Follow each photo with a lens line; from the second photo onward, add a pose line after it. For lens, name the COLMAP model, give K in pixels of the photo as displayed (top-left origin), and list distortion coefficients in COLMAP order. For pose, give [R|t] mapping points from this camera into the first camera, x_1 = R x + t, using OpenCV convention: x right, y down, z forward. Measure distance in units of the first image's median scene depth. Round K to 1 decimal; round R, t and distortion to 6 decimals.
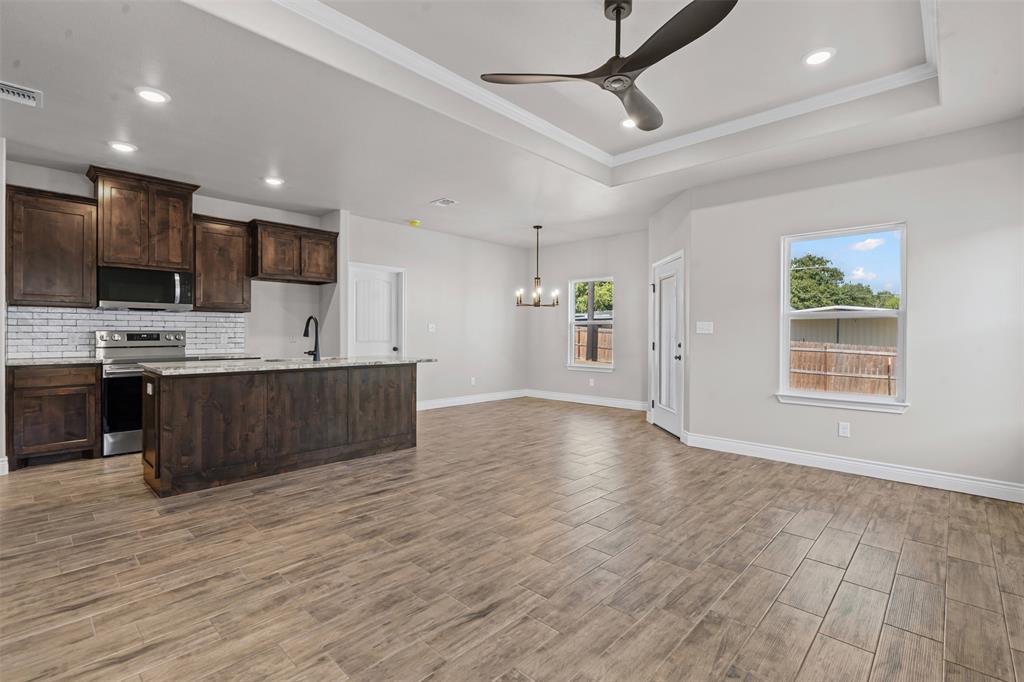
lens RADIAL K [[469.0, 0, 510.2], [0, 469.0, 332.5], [0, 0, 1]] dist [-0.001857, 0.000224]
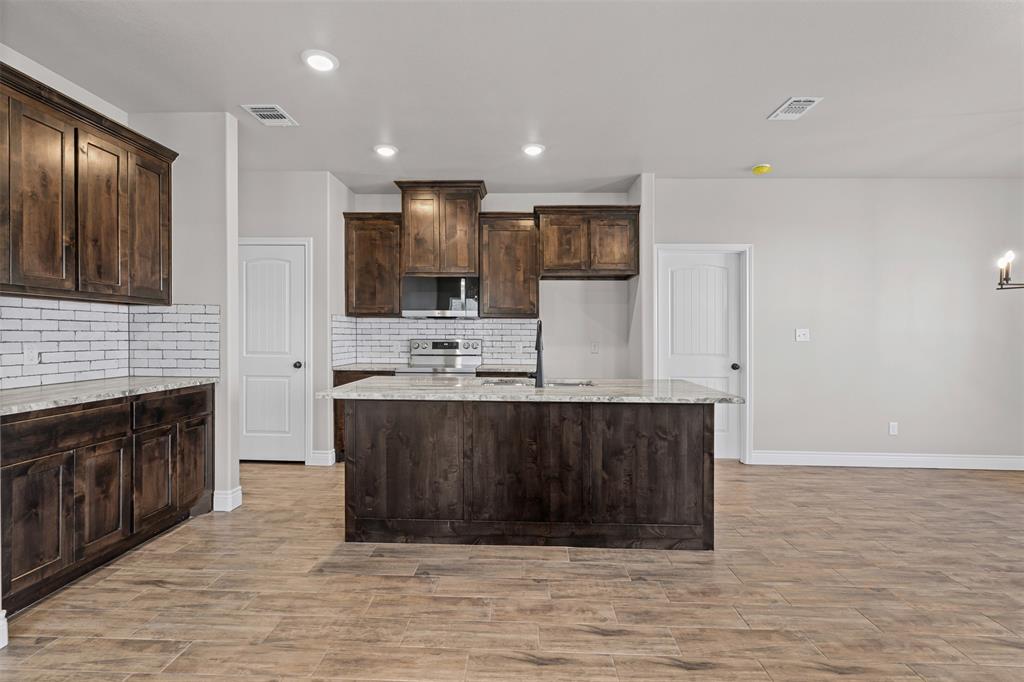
lens RADIAL K [[468.5, 0, 505.5], [0, 468.5, 339.2], [0, 0, 1]] dist [-0.001712, -0.000109]
pose [[0.665593, 0.006815, -0.746284, 0.053227], [-0.002244, 0.999972, 0.007131, -0.012255], [0.746312, -0.003071, 0.665590, 0.483503]]
